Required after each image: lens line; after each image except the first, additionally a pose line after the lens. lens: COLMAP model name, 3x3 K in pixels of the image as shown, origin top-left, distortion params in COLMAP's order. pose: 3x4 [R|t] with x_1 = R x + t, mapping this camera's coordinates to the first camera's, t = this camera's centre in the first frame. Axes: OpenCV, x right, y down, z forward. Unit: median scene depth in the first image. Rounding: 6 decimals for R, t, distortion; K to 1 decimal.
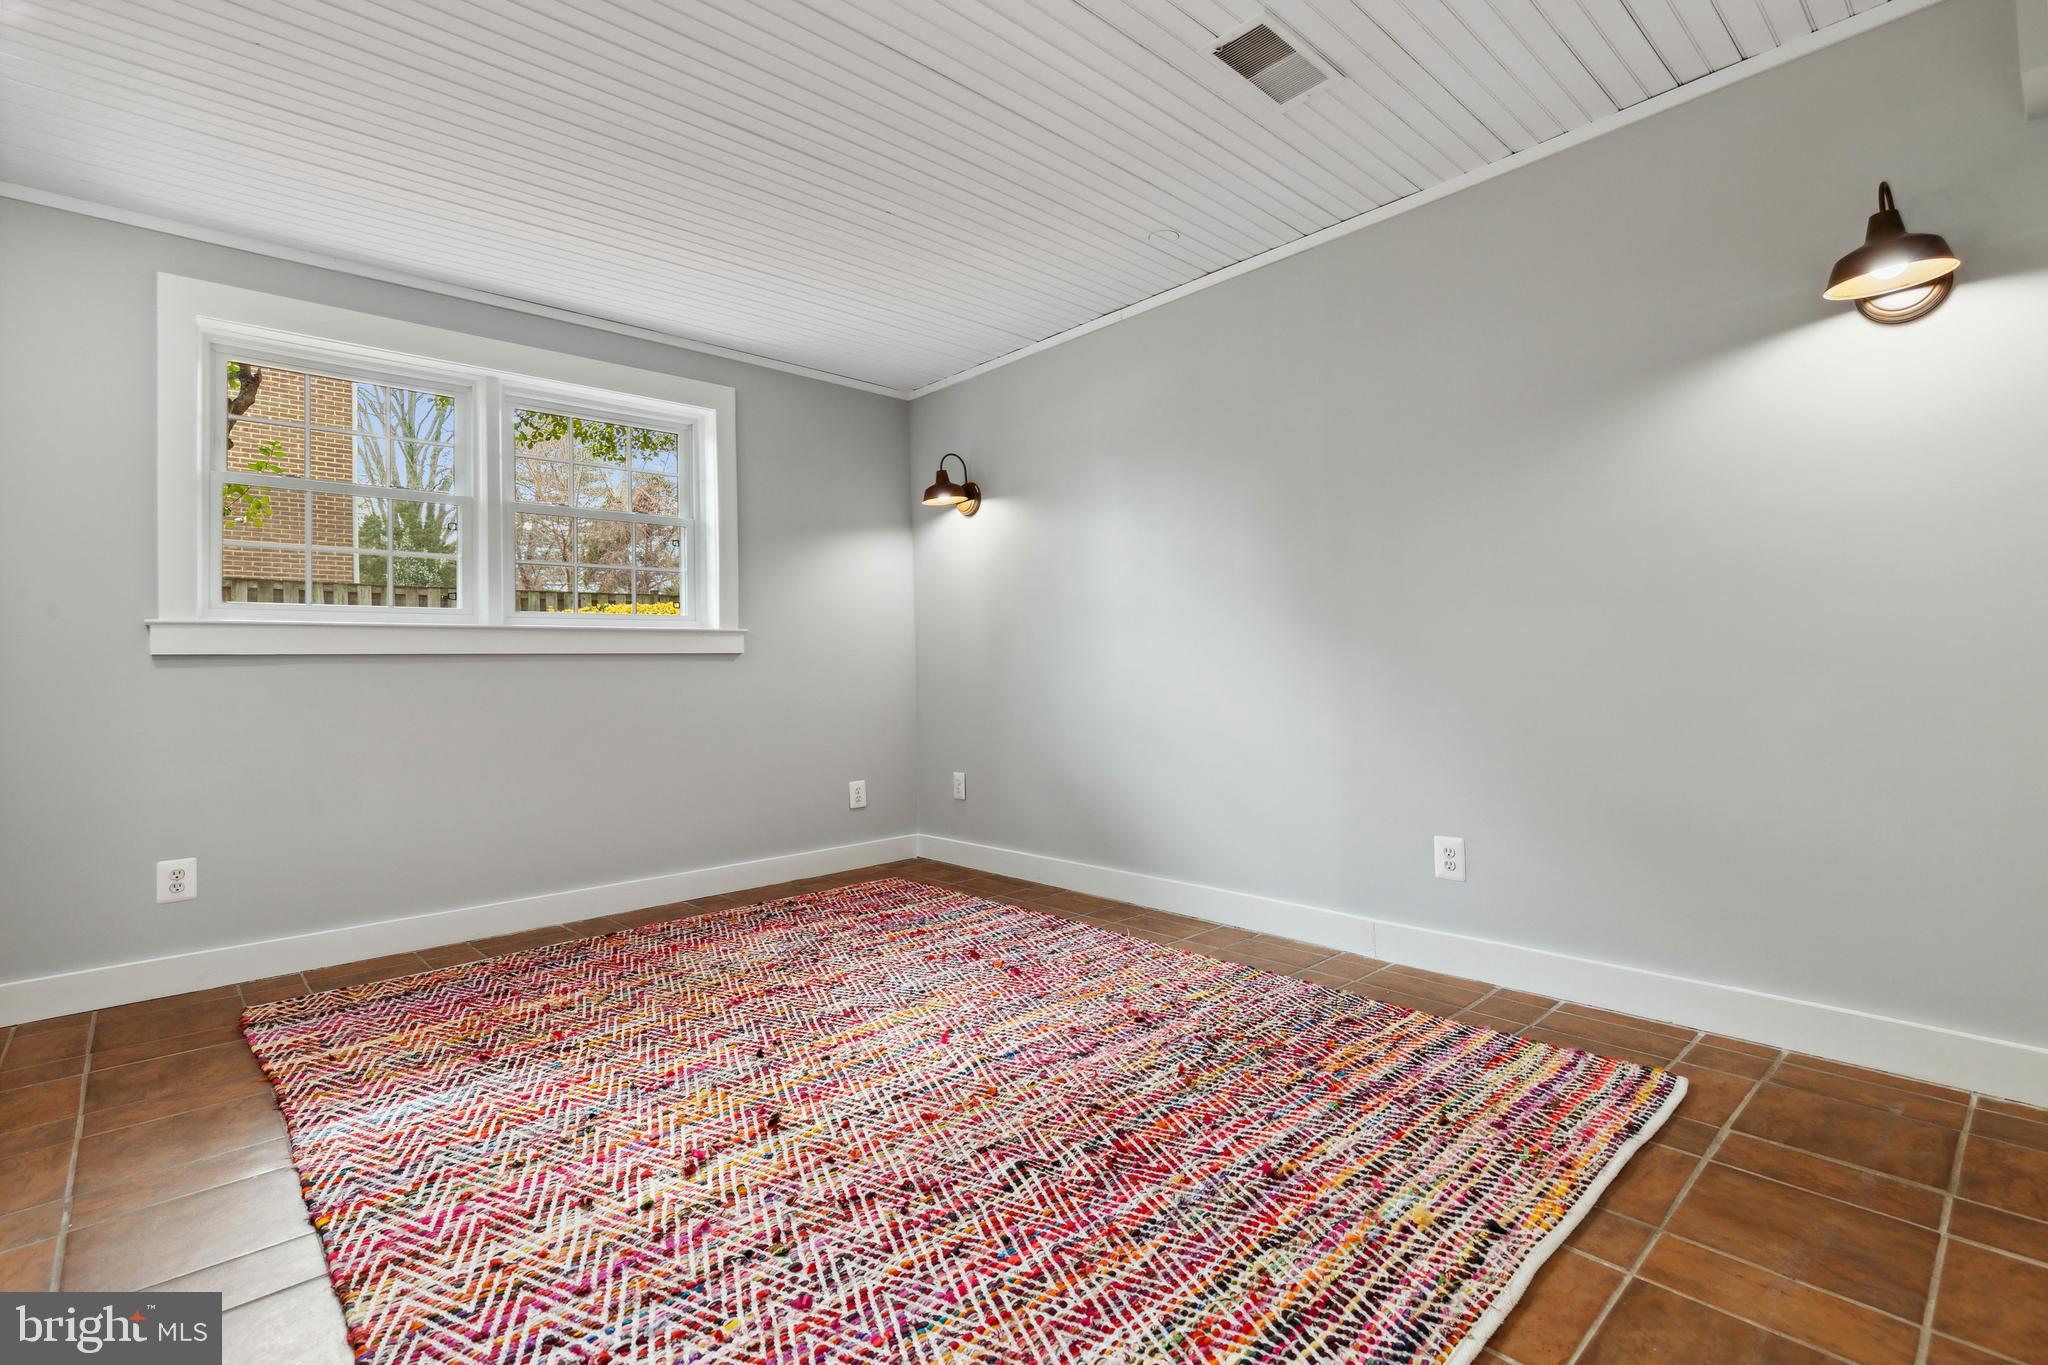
lens RADIAL K [[964.6, 0, 1028.9], [0, 964.6, 667.8], [0, 0, 1]] dist [0.006021, -0.002973]
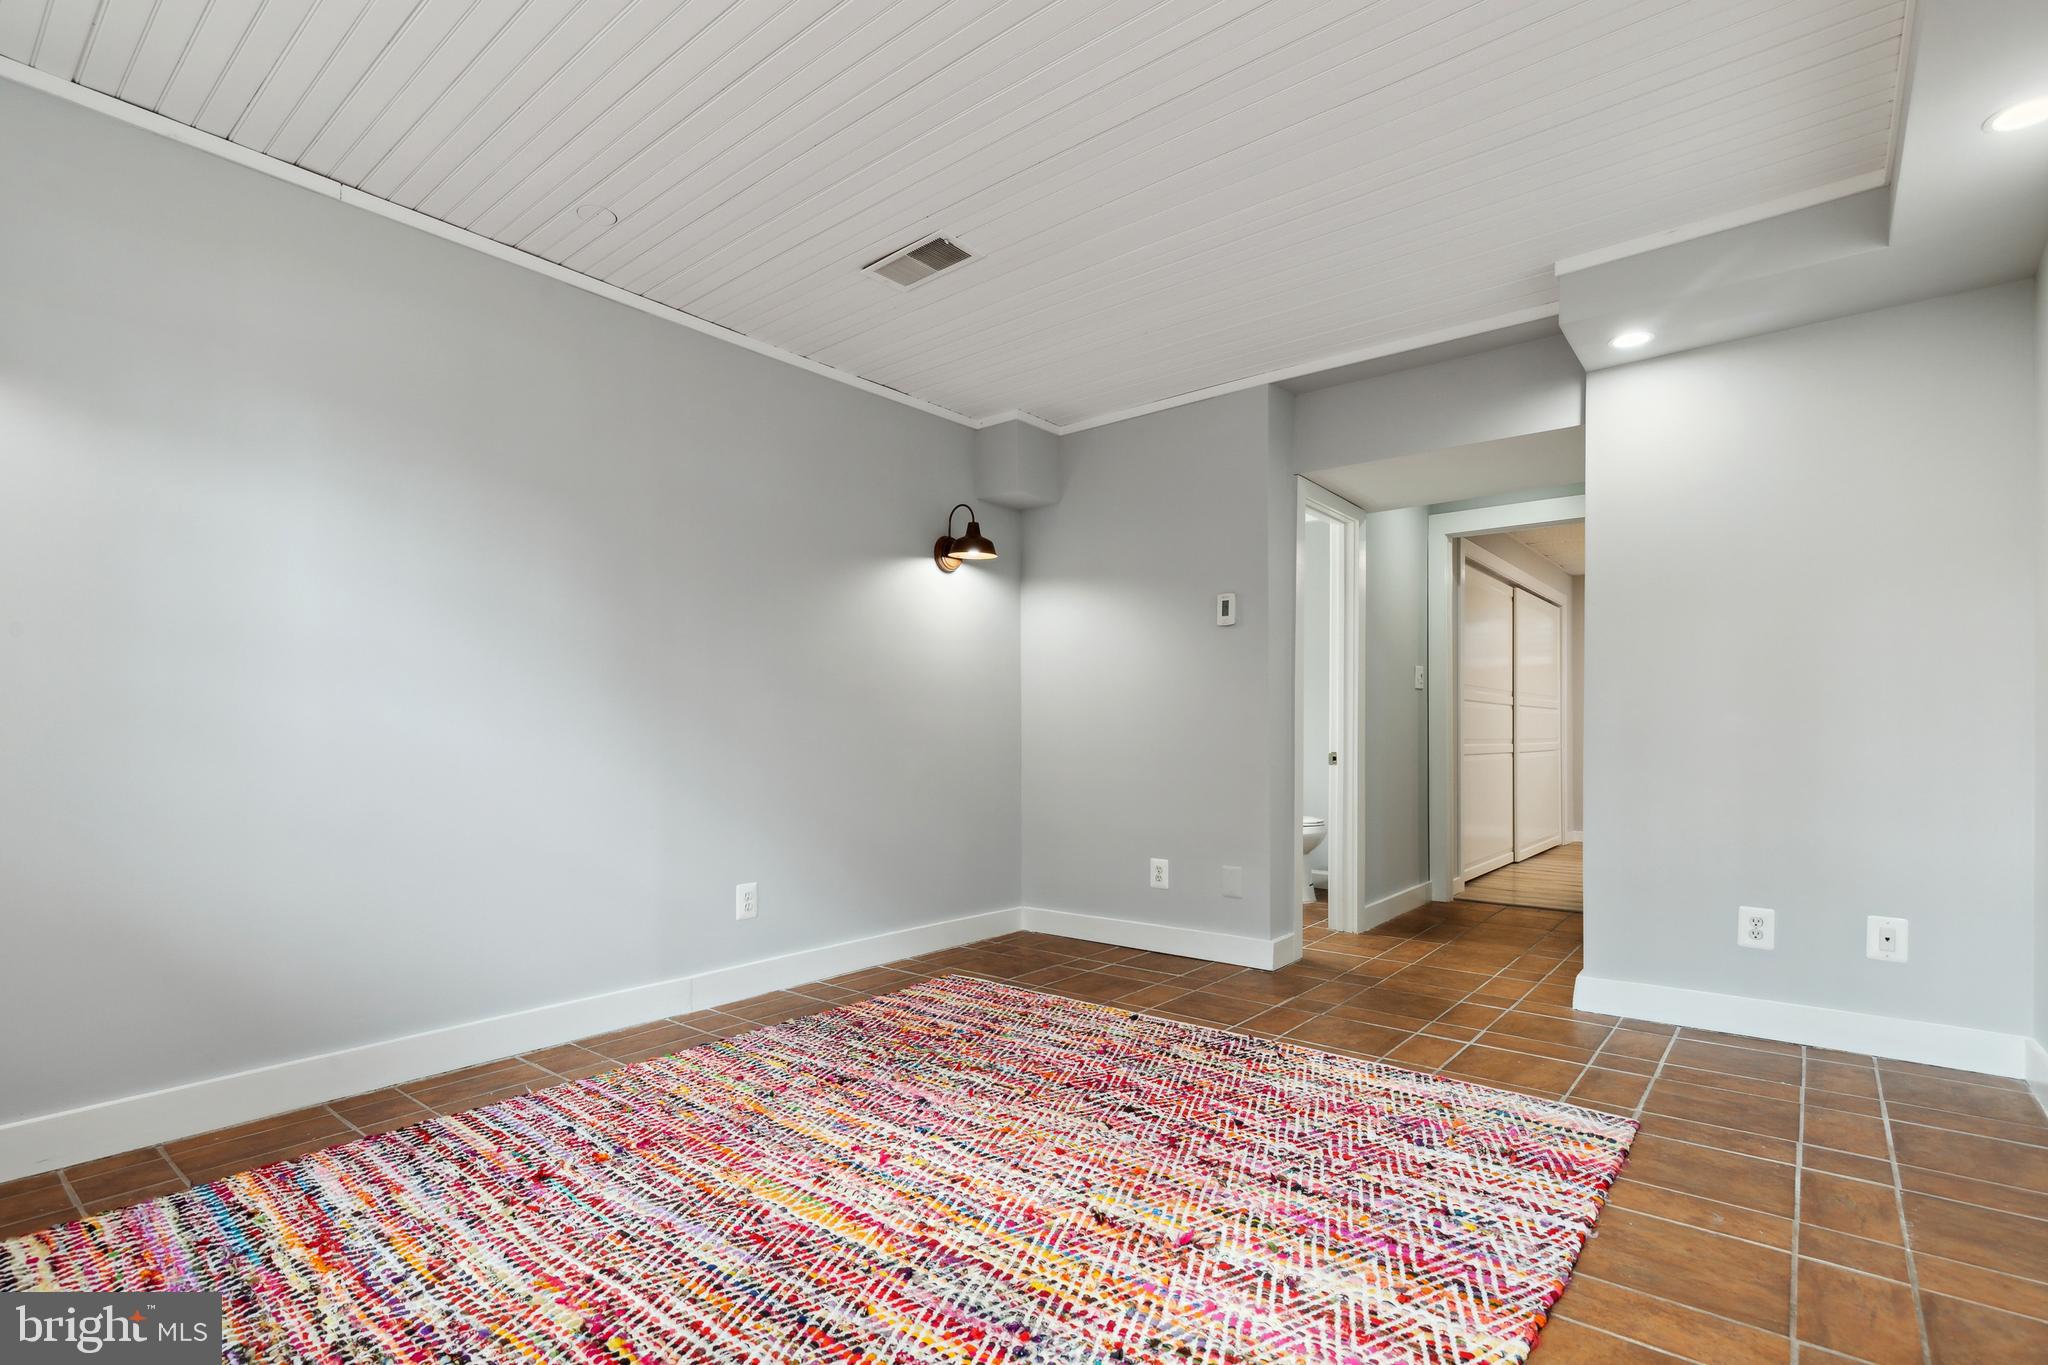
lens RADIAL K [[964.6, 0, 1043.6], [0, 964.6, 760.7], [0, 0, 1]] dist [0.006021, -0.002973]
pose [[-0.158812, -0.007509, 0.987280, -1.050486], [0.002417, 0.999965, 0.007994, 0.017179], [-0.987306, 0.003656, -0.158788, 1.071747]]
